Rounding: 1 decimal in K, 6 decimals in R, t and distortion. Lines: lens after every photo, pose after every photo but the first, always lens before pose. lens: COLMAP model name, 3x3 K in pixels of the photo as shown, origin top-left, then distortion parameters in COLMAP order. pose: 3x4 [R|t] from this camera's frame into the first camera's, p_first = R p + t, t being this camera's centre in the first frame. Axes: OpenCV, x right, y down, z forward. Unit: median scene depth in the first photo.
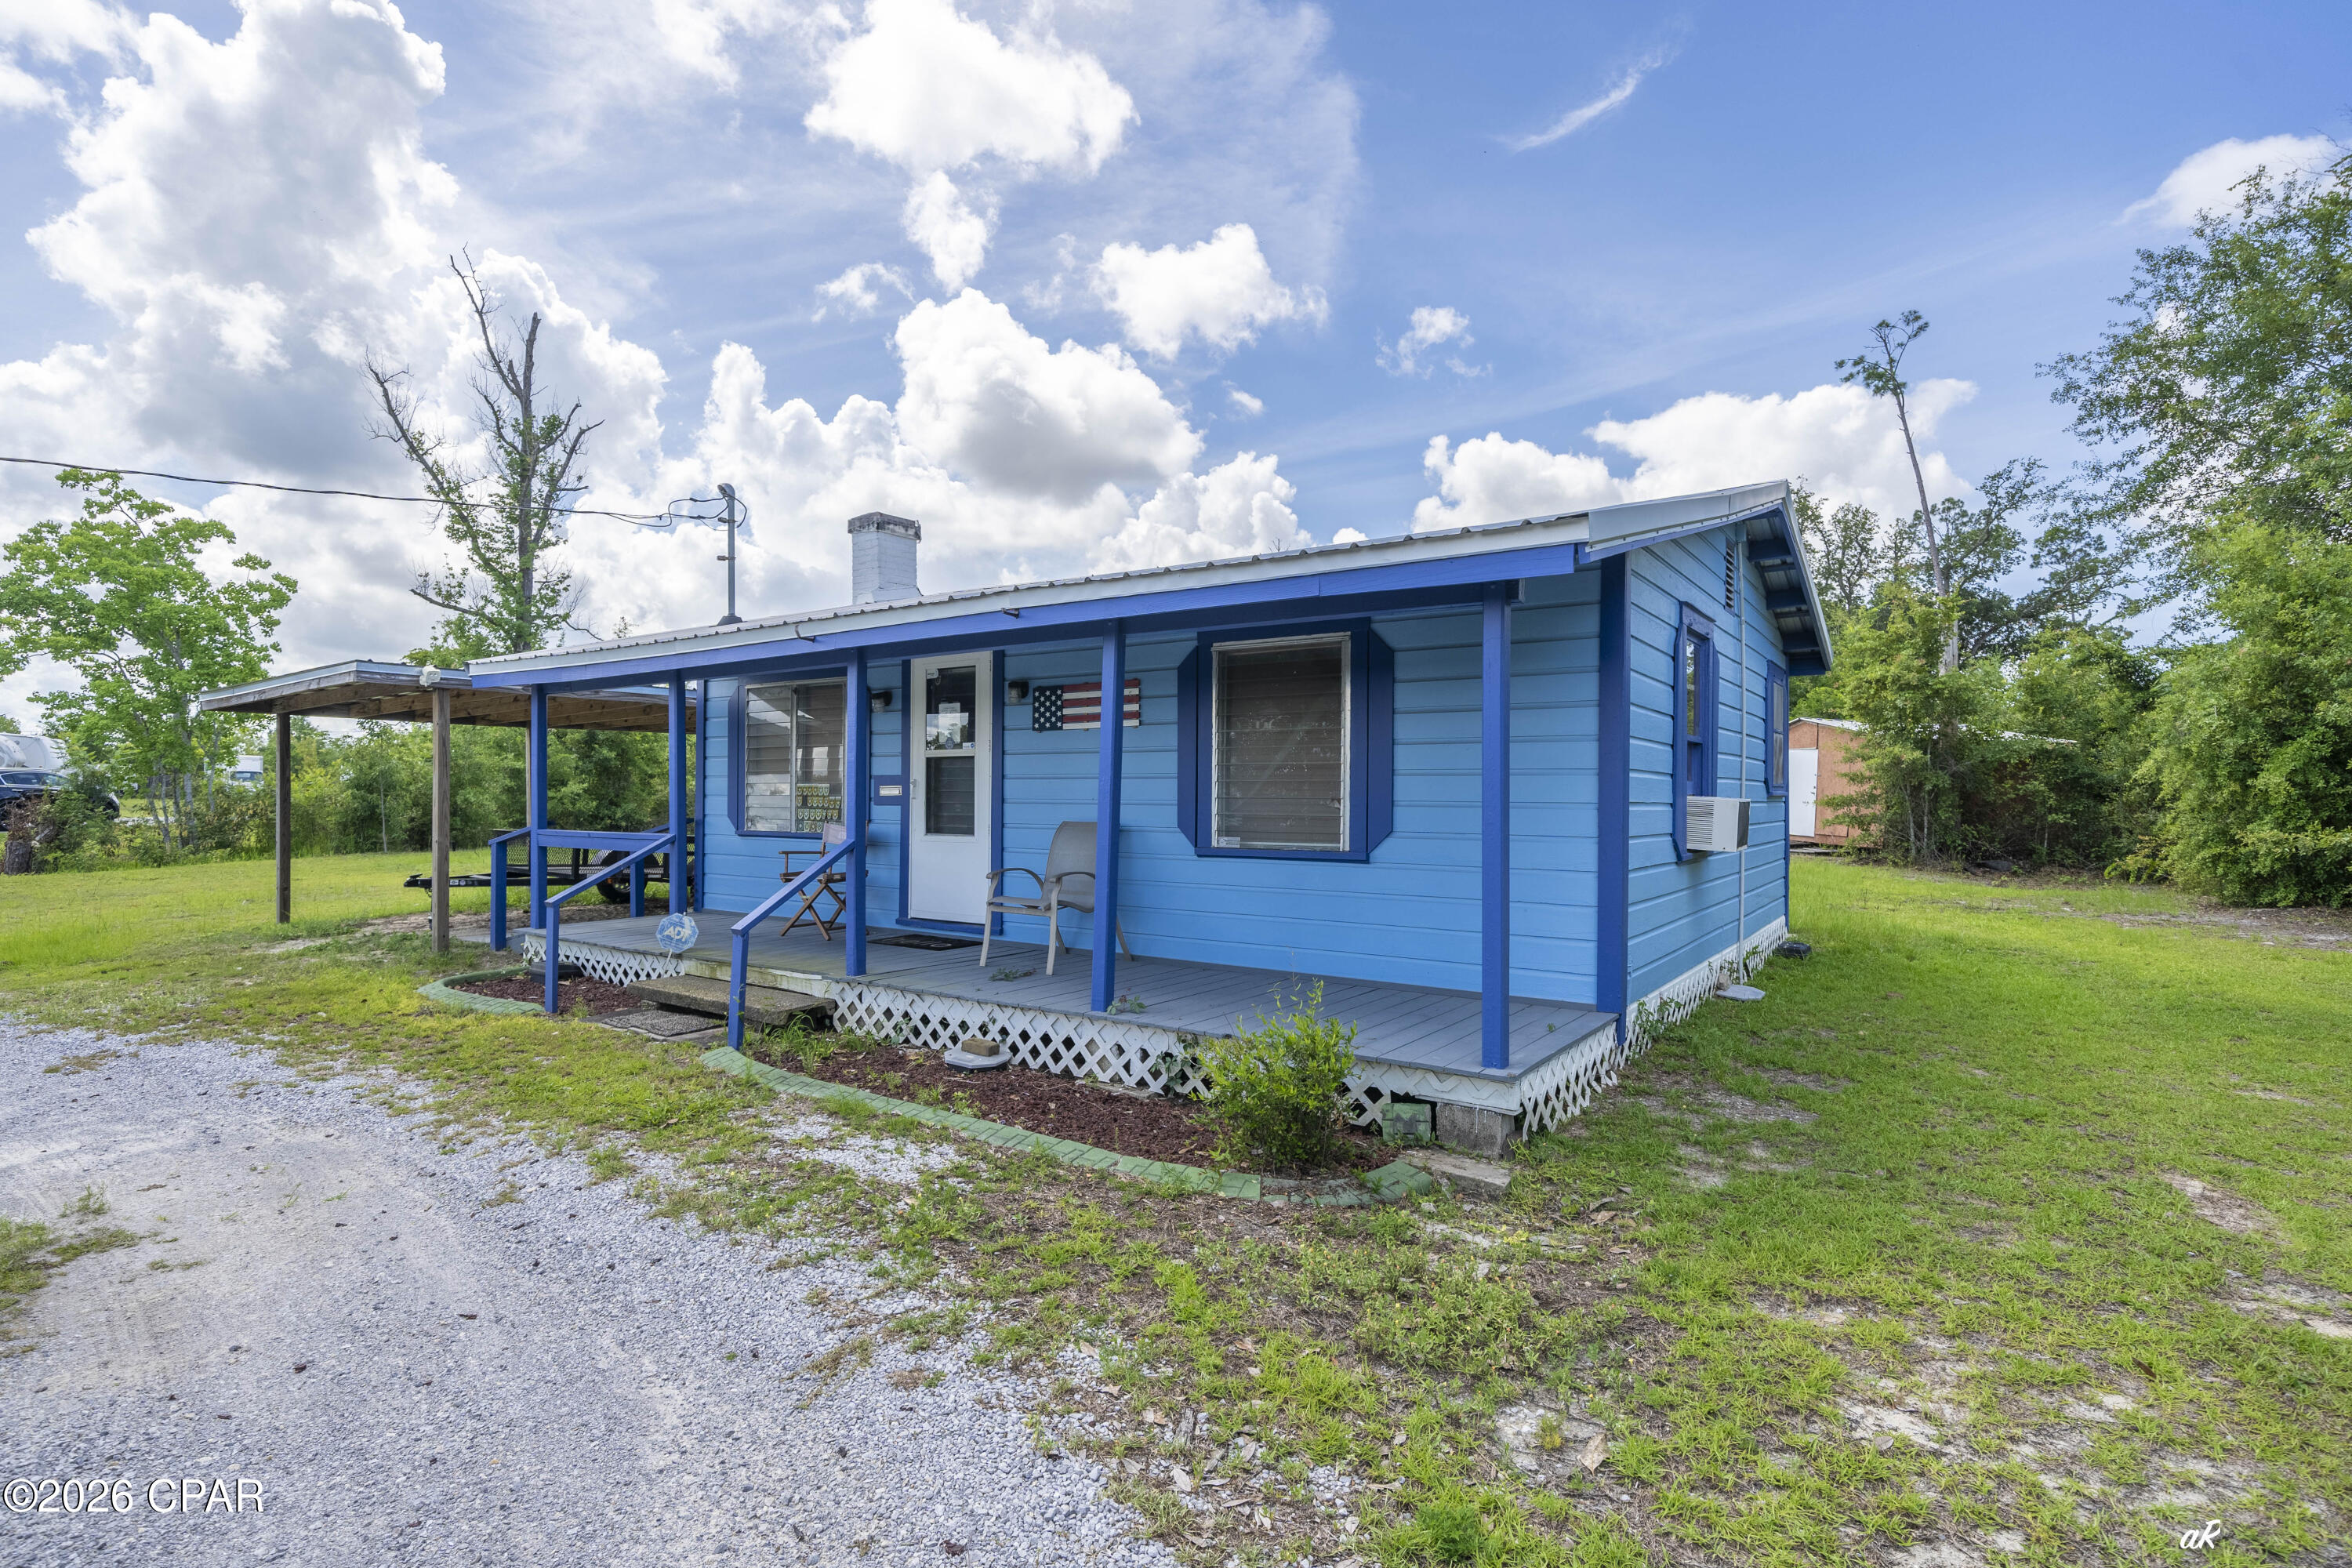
lens RADIAL K [[1133.6, 0, 1156.8], [0, 1133.6, 789.4], [0, 0, 1]] dist [0.000290, 0.000144]
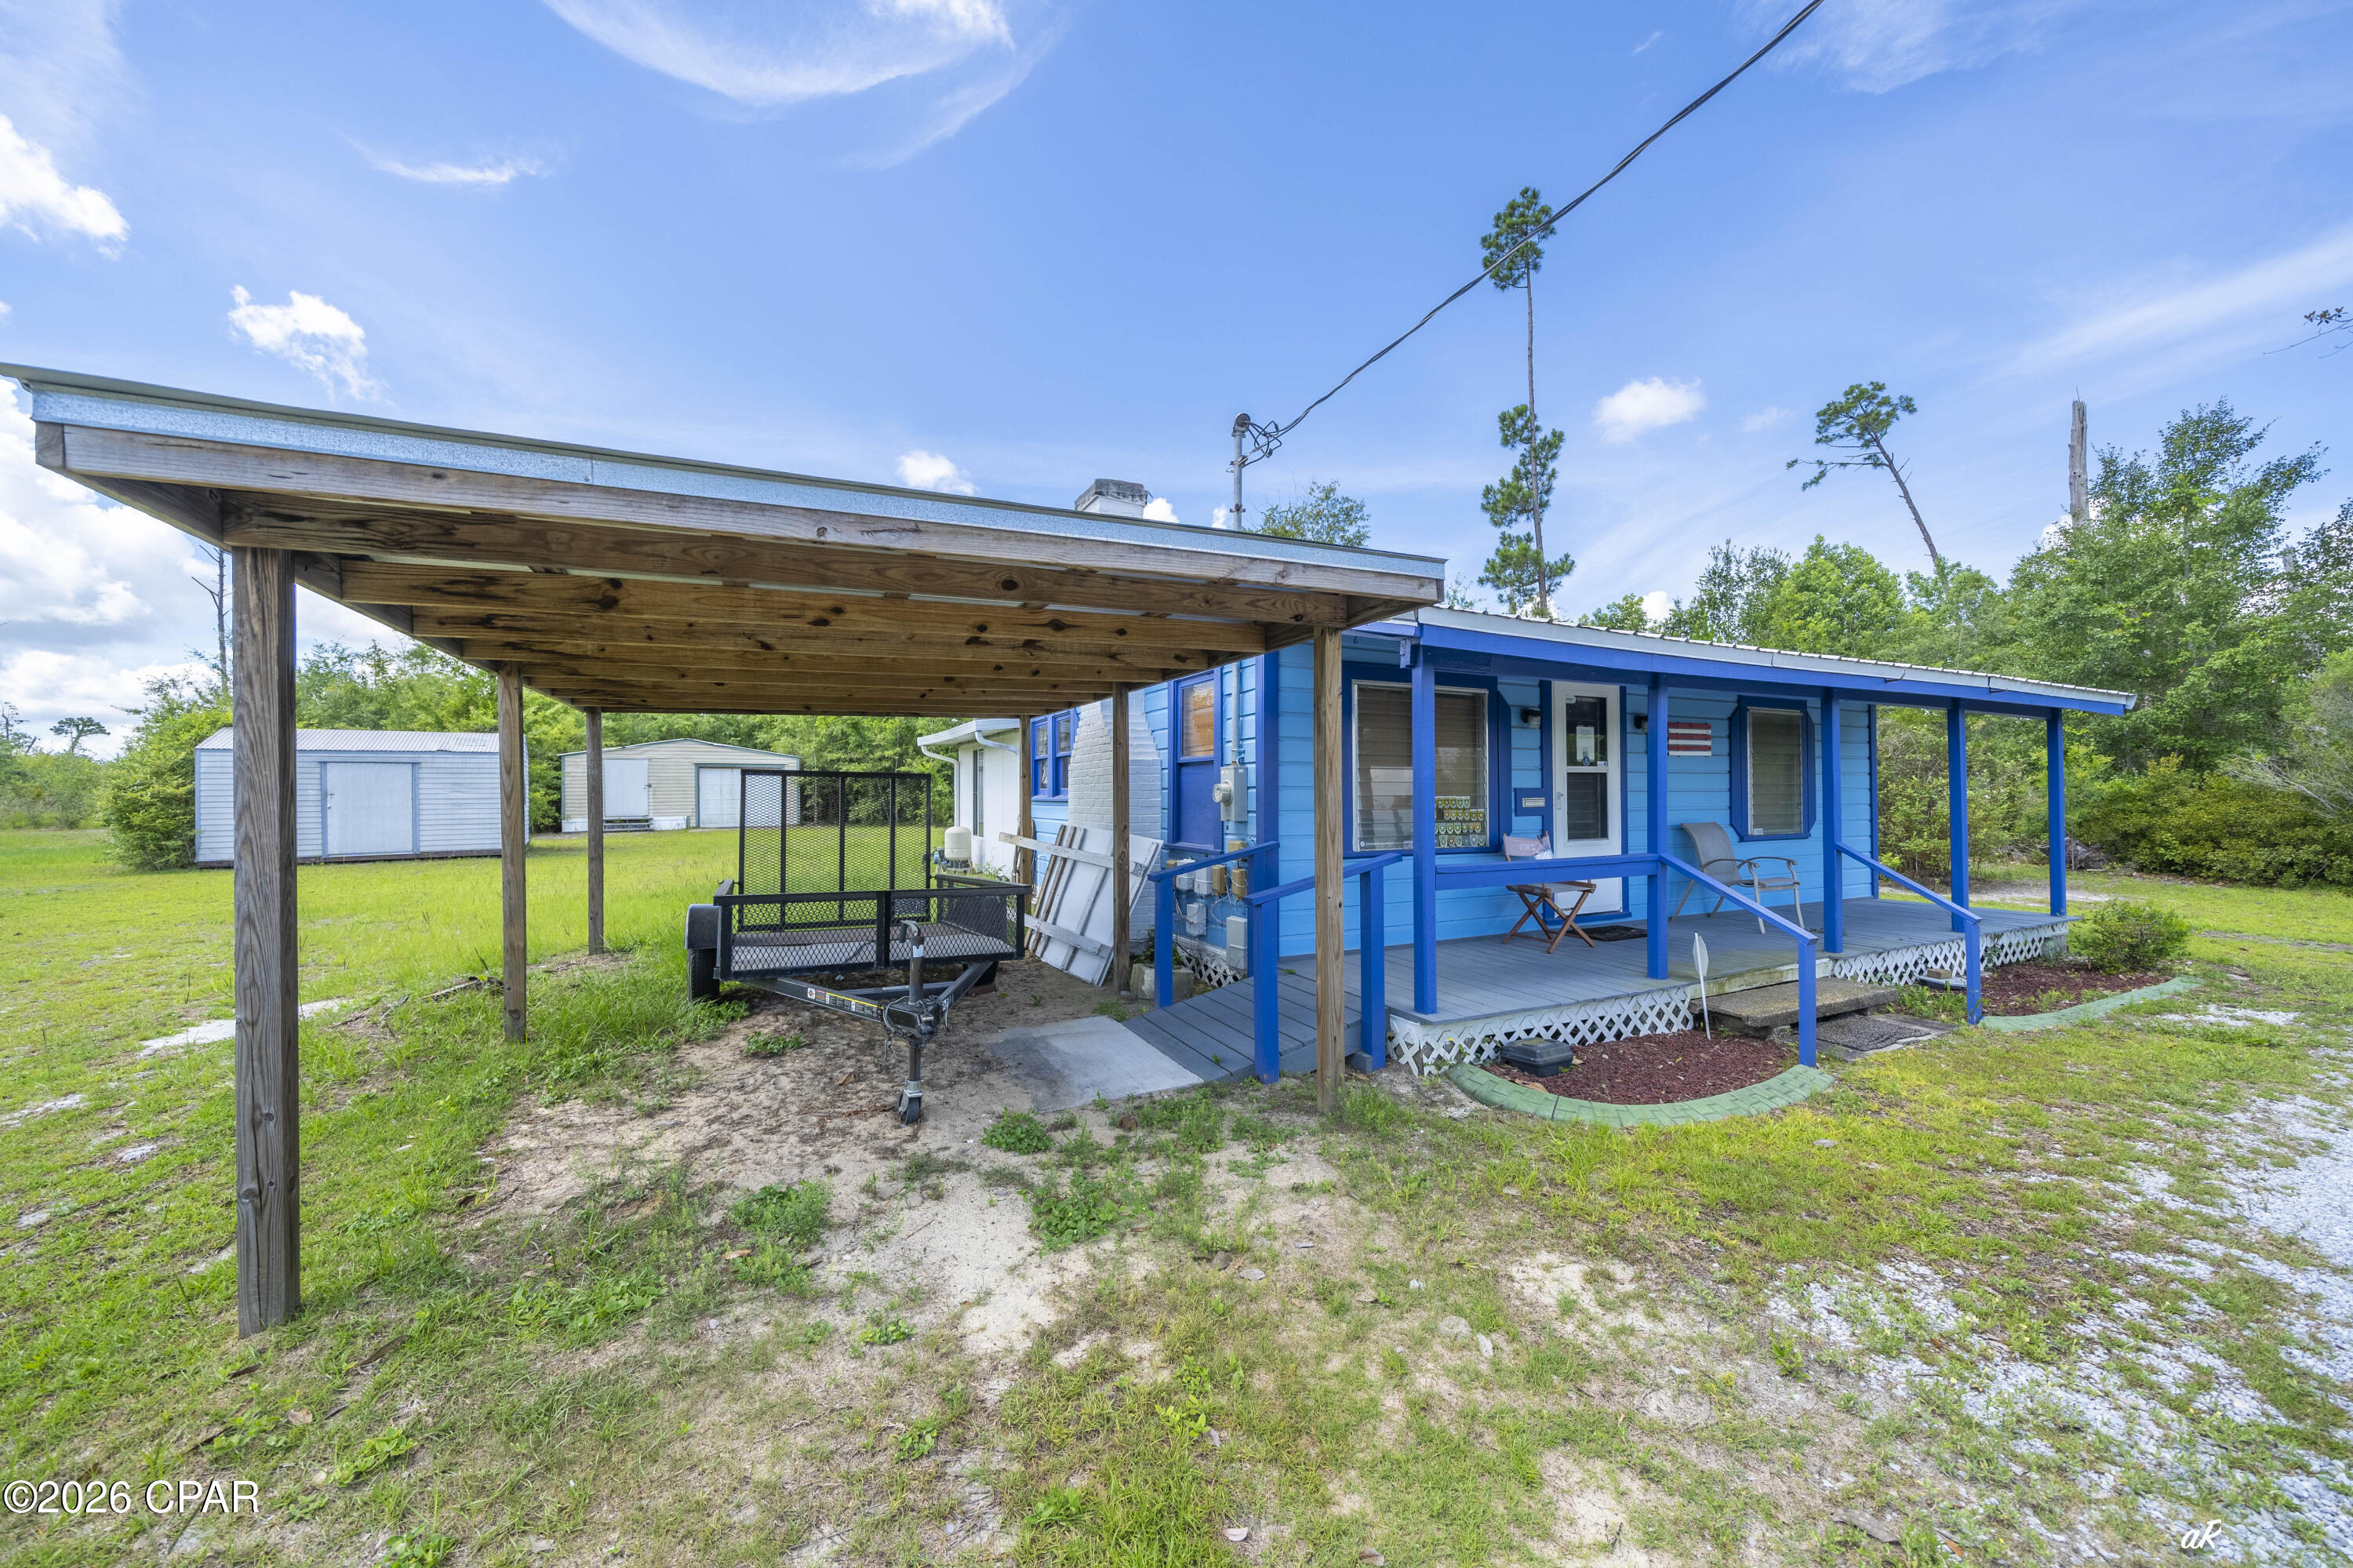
lens RADIAL K [[826.2, 0, 1146.2], [0, 826.2, 790.3], [0, 0, 1]] dist [-0.005678, -0.000100]
pose [[0.489419, -0.001237, 0.872048, -1.119579], [0.000869, 0.999999, 0.000931, -0.011568], [-0.872048, 0.000302, 0.489420, 0.958180]]
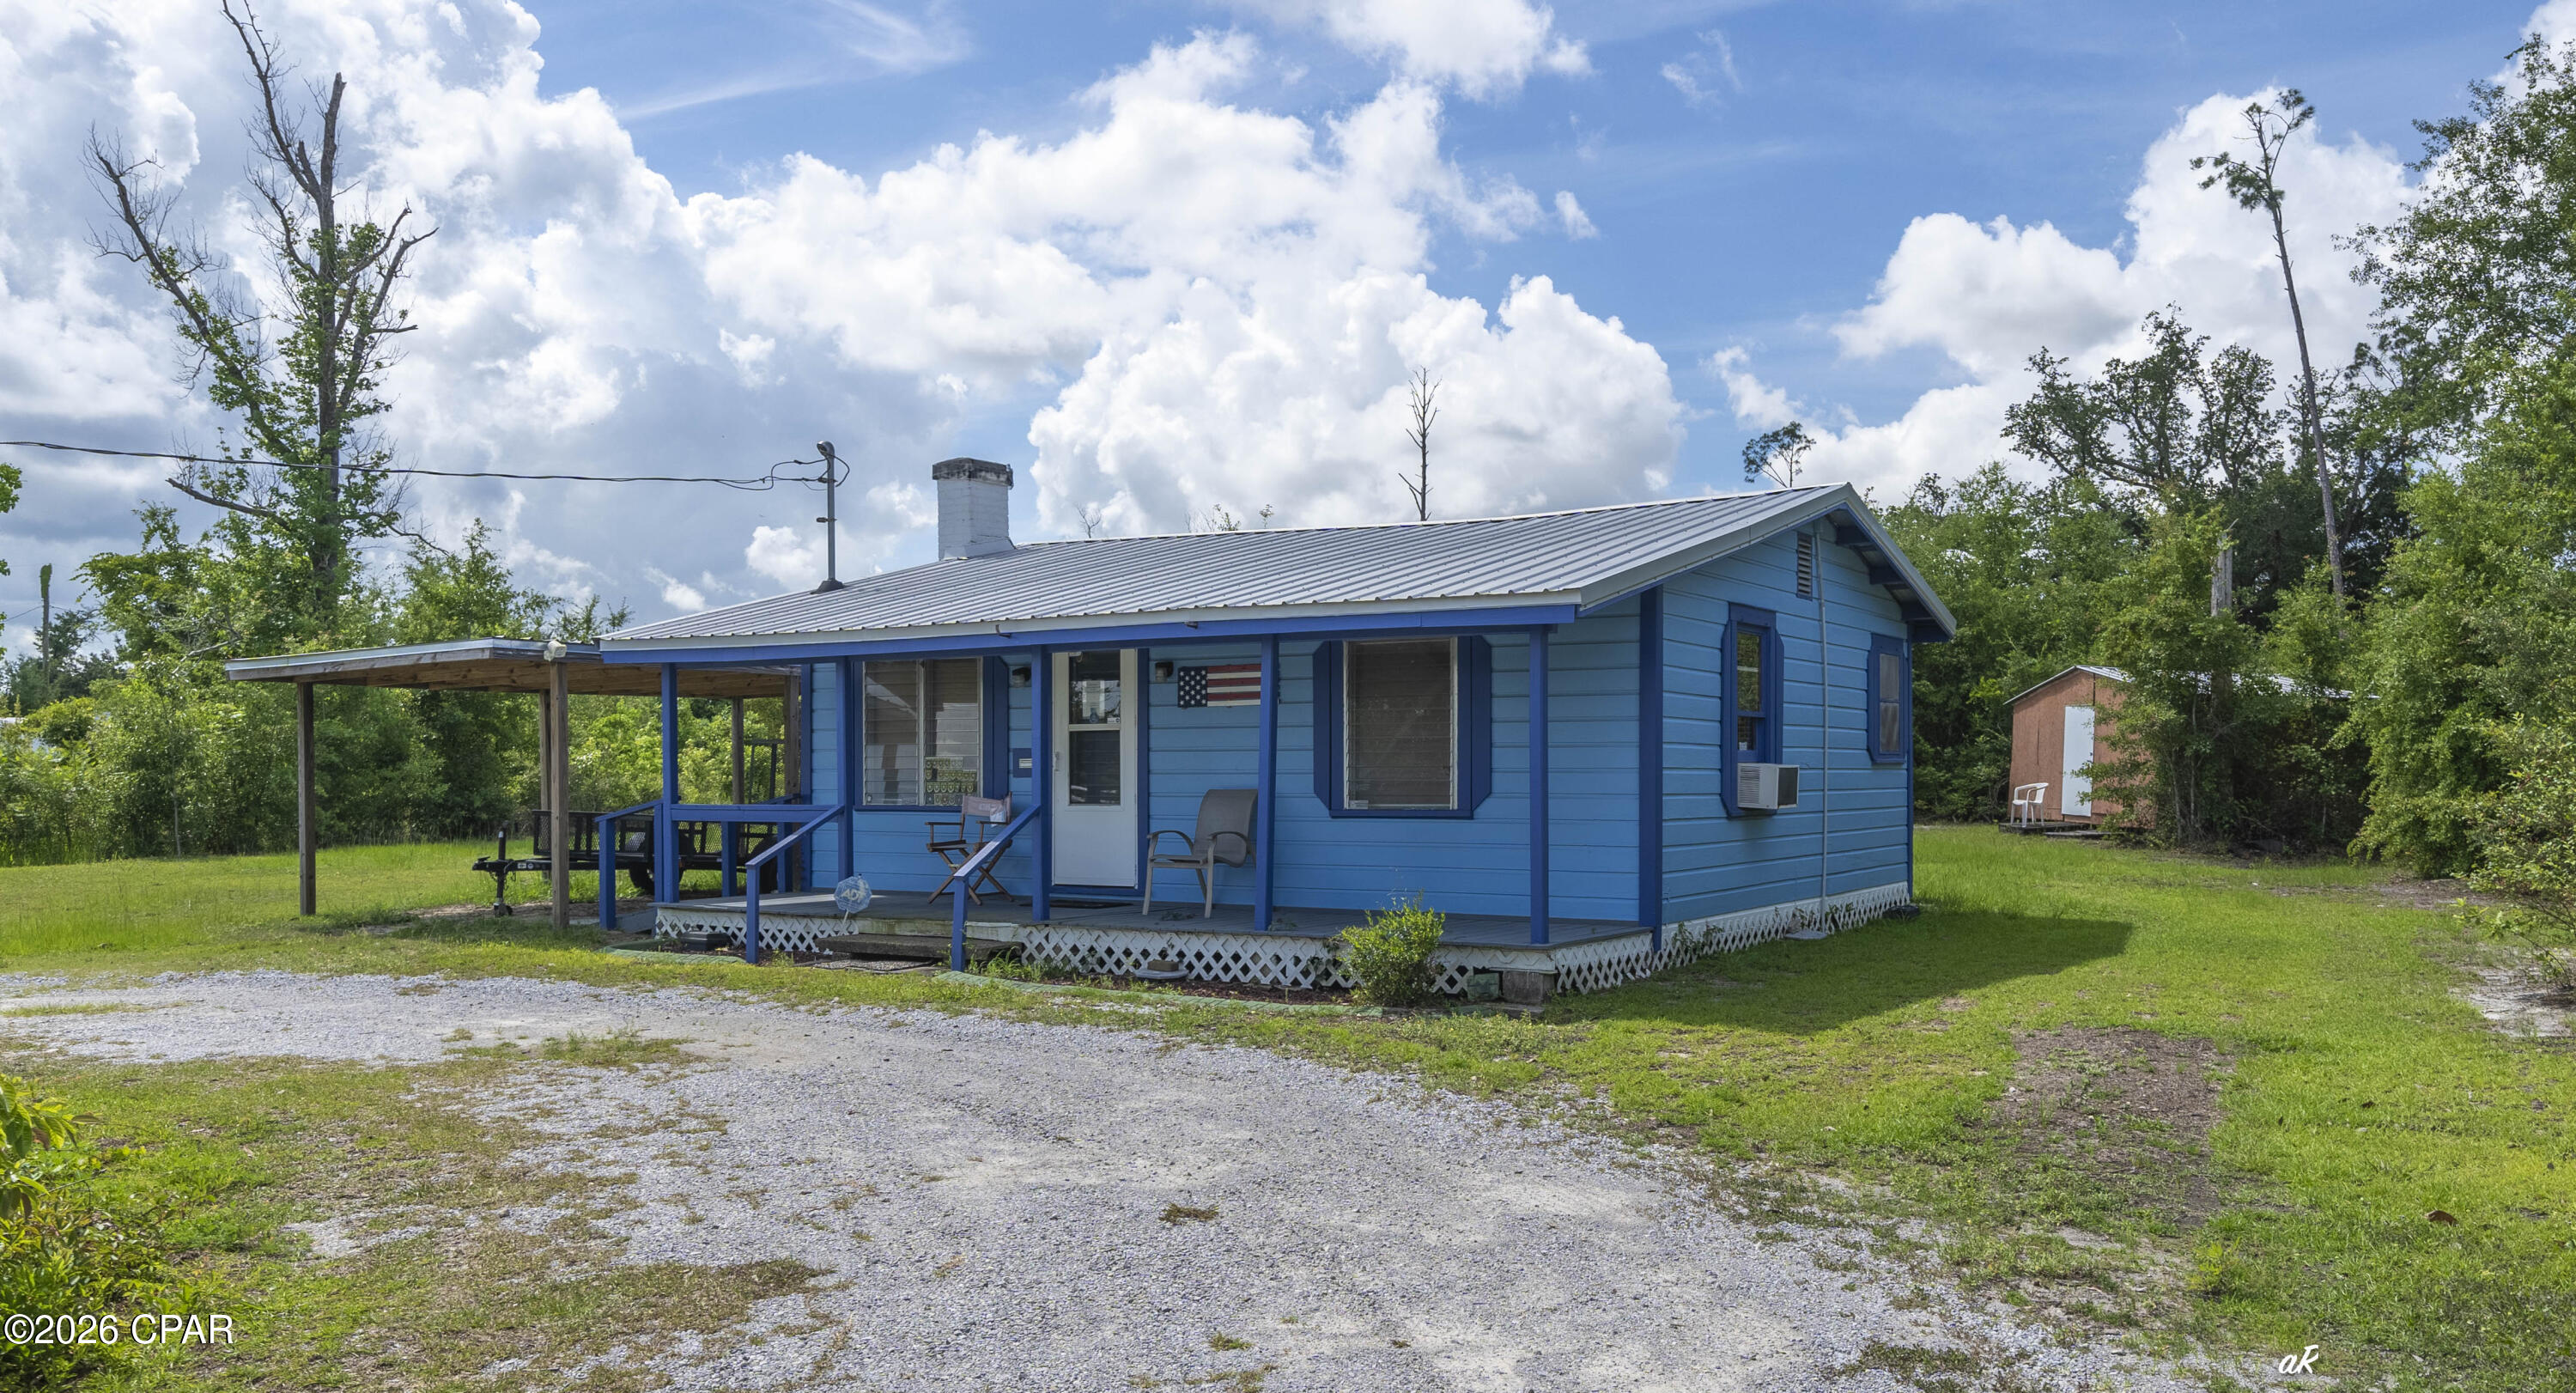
lens RADIAL K [[1895.7, 0, 1409.0], [0, 1895.7, 781.6], [0, 0, 1]] dist [-0.006273, -0.001709]
pose [[0.995343, -0.007210, 0.096129, -0.058928], [0.006229, 0.999925, 0.010500, 0.001981], [-0.096198, -0.009853, 0.995313, -0.774098]]
